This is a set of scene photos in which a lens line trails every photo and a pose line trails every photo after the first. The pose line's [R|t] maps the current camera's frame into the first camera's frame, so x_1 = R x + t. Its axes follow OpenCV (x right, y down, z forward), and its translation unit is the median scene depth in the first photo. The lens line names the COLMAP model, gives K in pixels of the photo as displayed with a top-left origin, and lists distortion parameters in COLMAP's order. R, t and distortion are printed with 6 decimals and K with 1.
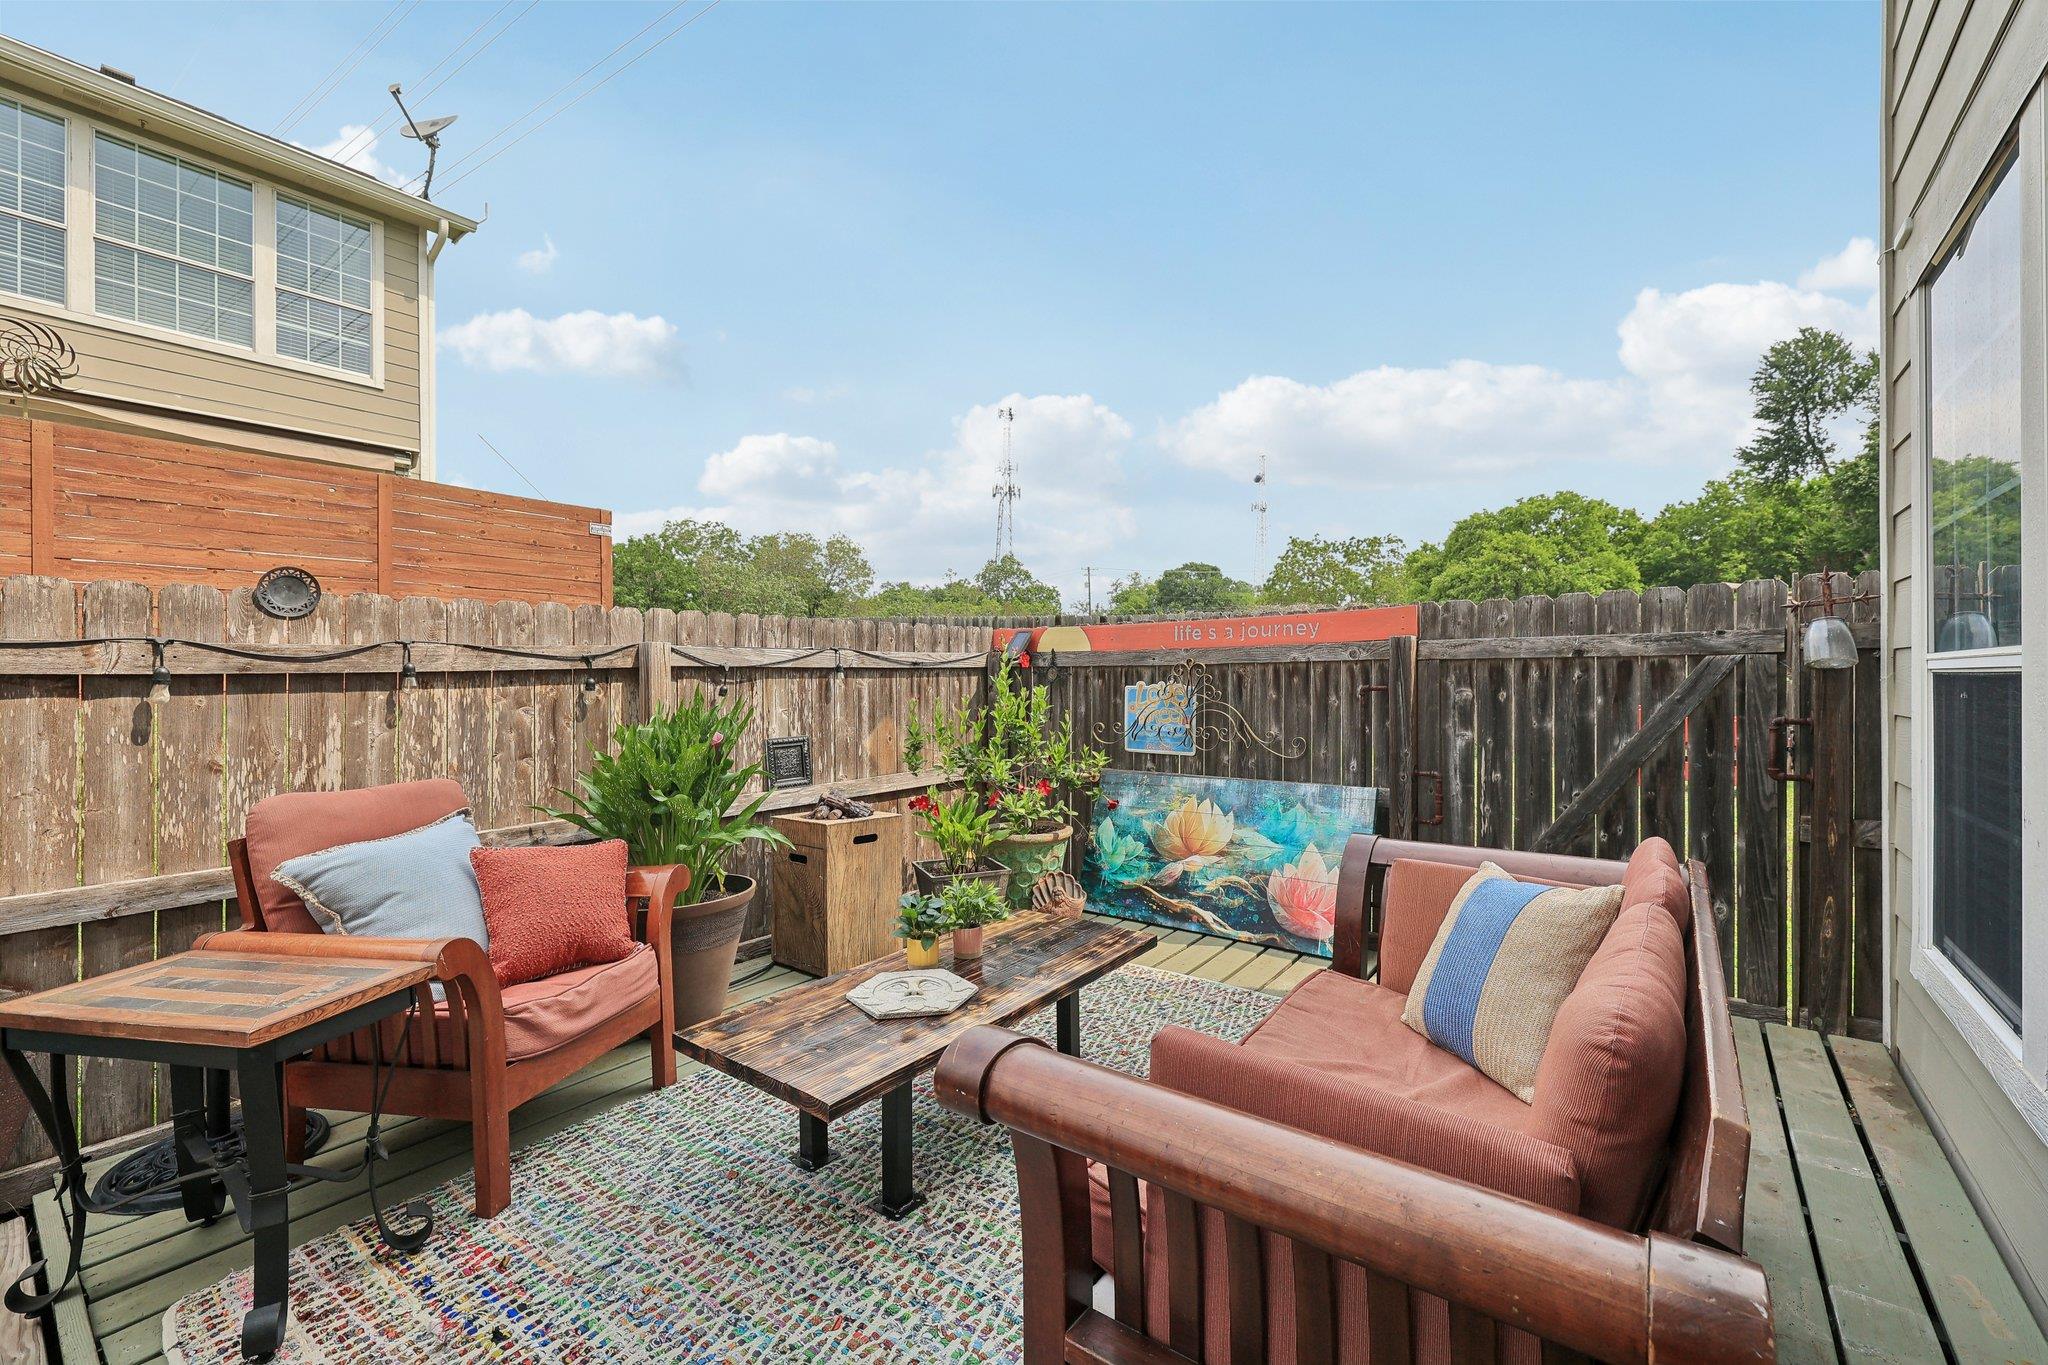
lens RADIAL K [[856.2, 0, 1028.8], [0, 856.2, 682.9], [0, 0, 1]] dist [-0.001522, 0.000671]
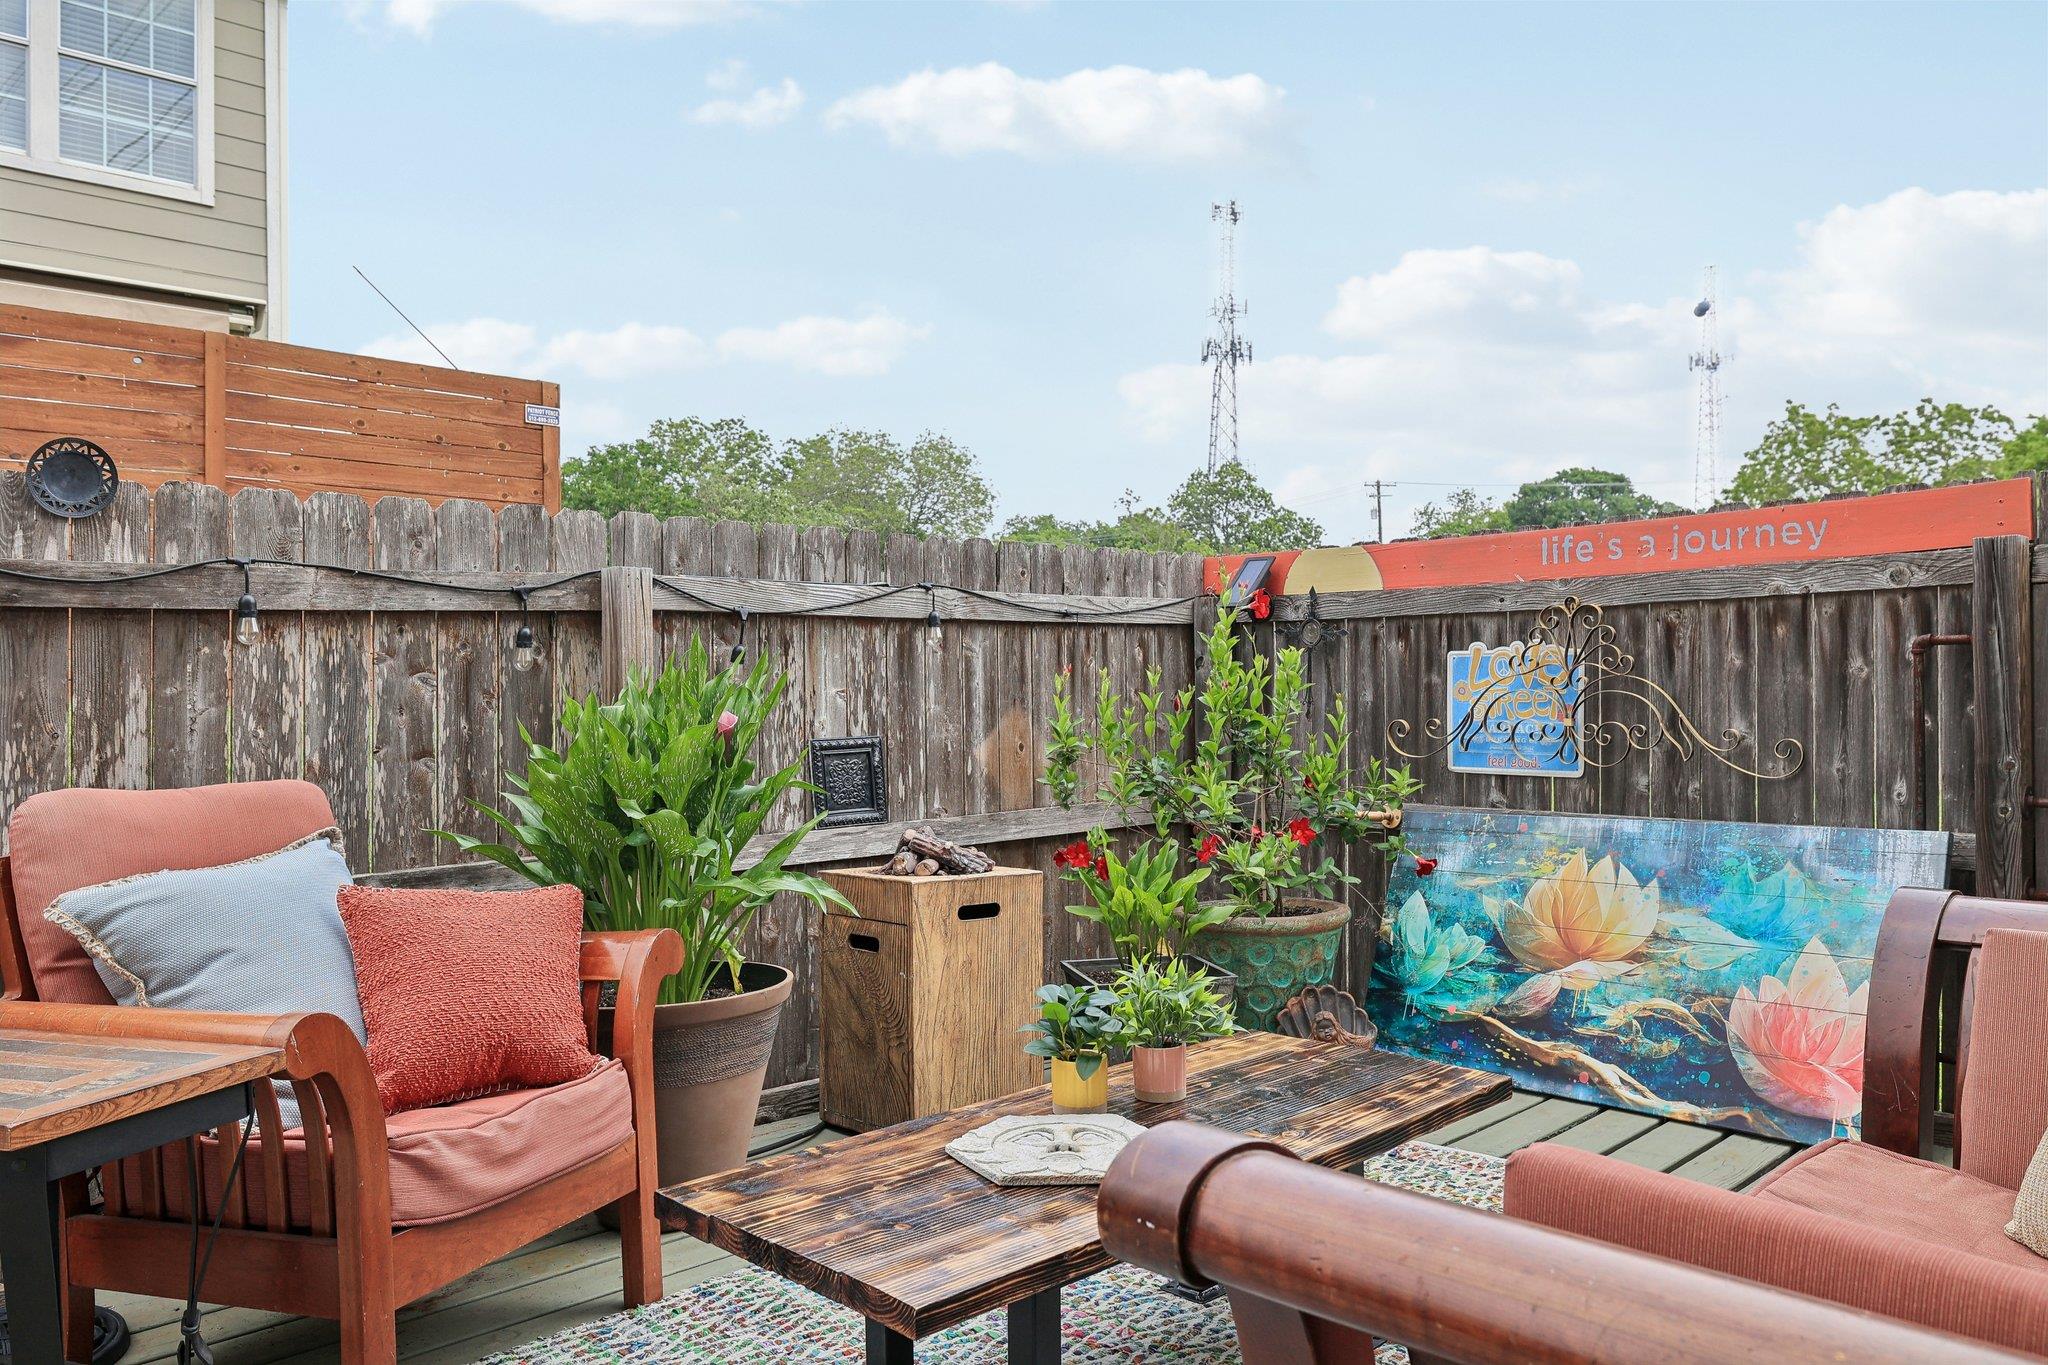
lens RADIAL K [[1525.1, 0, 1034.5], [0, 1525.1, 683.3], [0, 0, 1]] dist [-0.001861, -0.001097]
pose [[0.988361, -0.004880, -0.152045, 0.000234], [0.003741, 0.999963, -0.007772, 0.036746], [0.152078, 0.007113, 0.988343, 0.003748]]
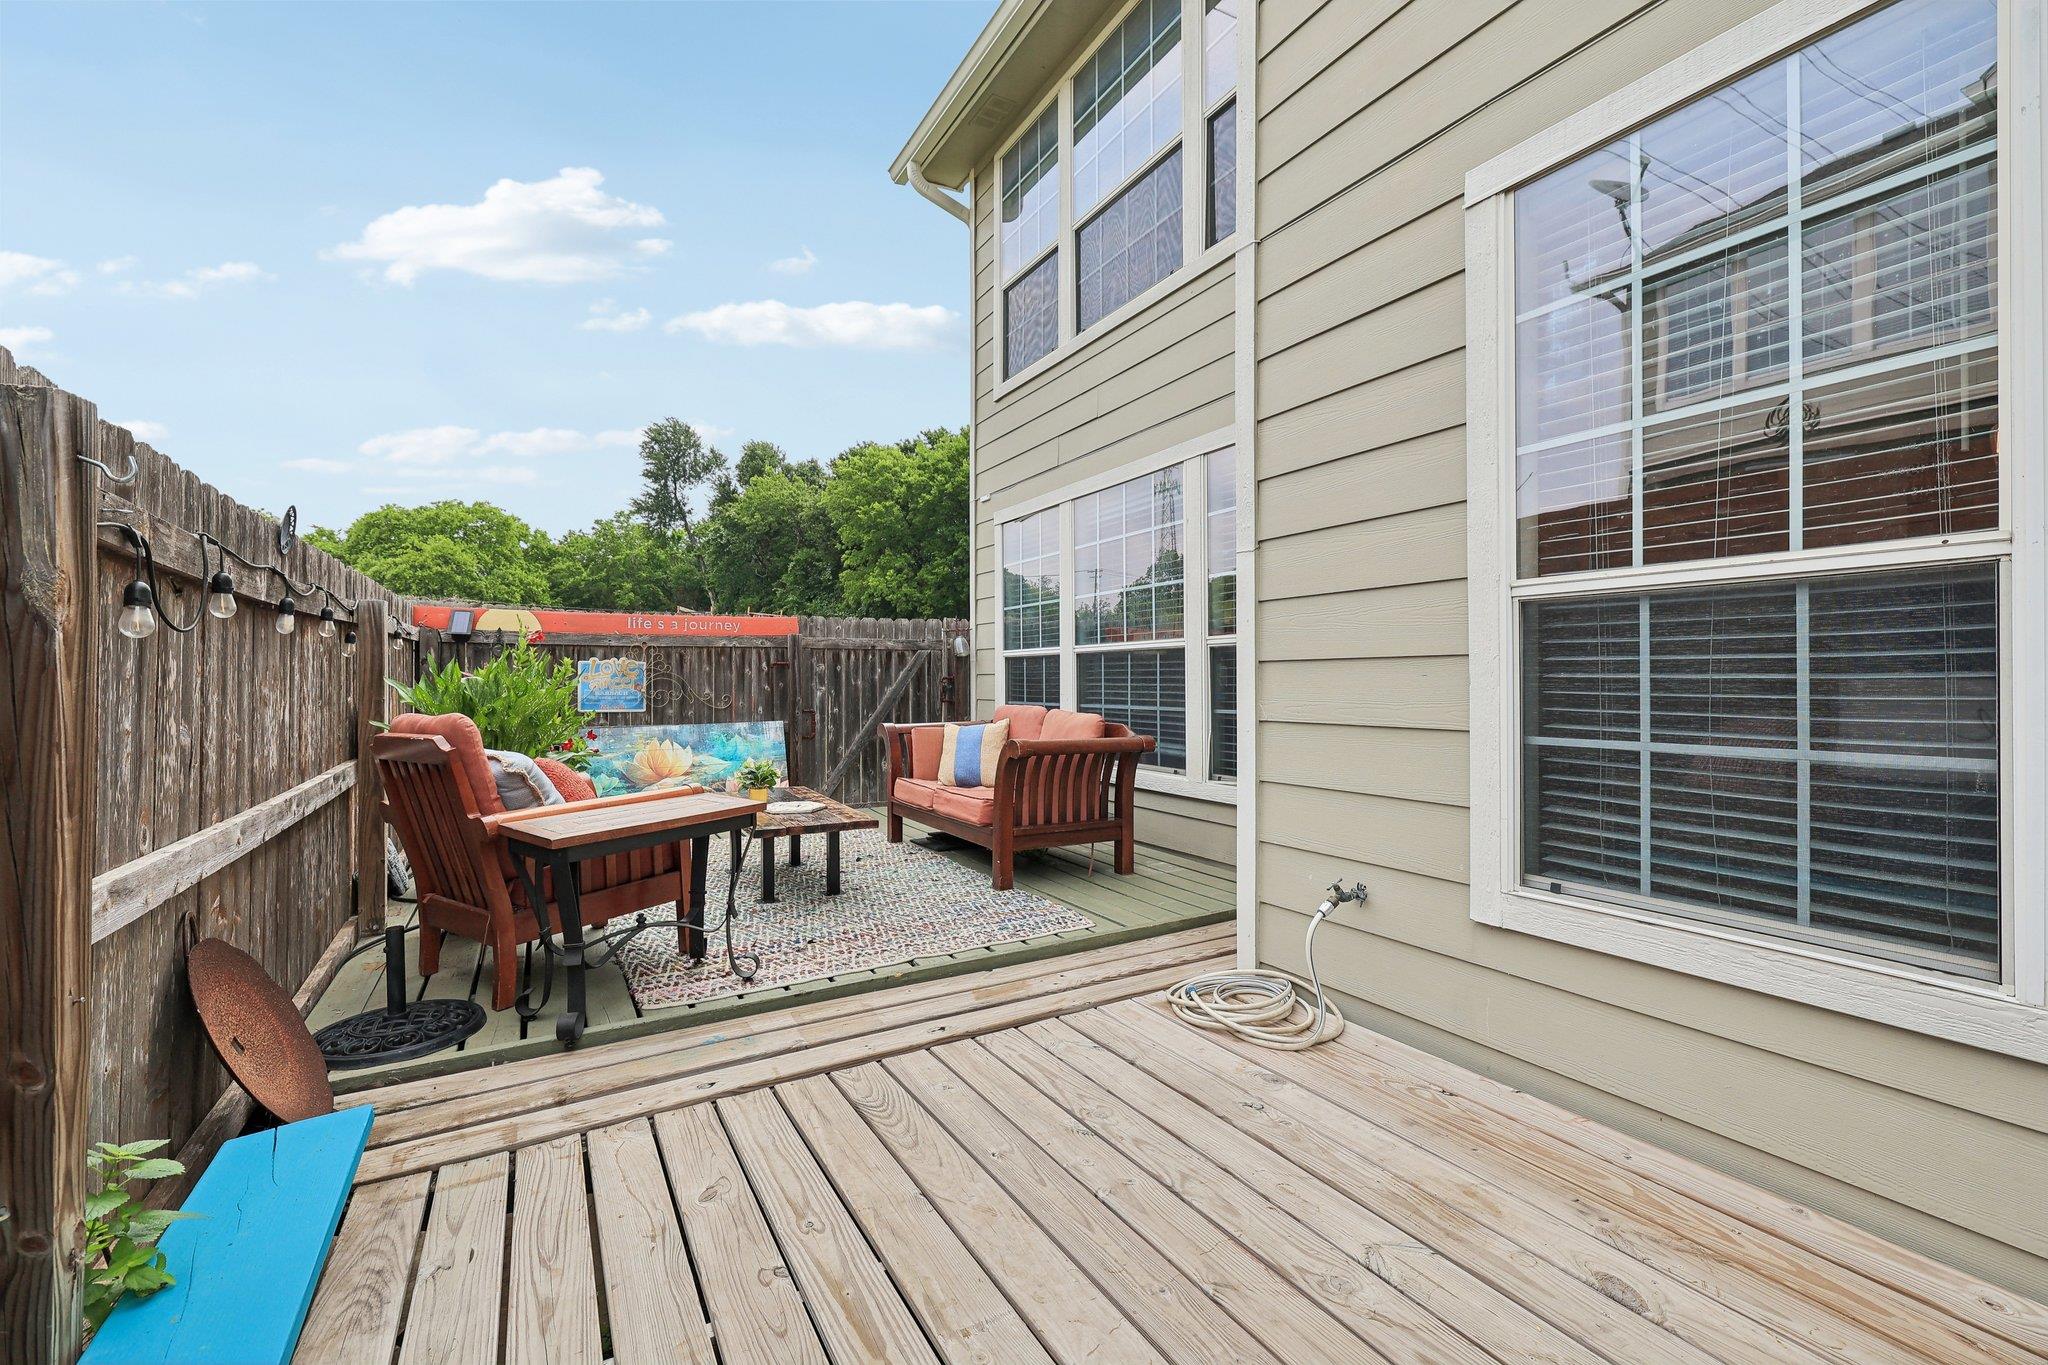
lens RADIAL K [[856.2, 0, 1022.4], [0, 856.2, 682.0], [0, 0, 1]] dist [-0.001522, 0.000671]
pose [[0.396823, 0.004478, 0.917884, -0.959527], [0.004064, 0.999970, -0.006635, 0.055686], [-0.917886, 0.006363, 0.396792, -0.129573]]
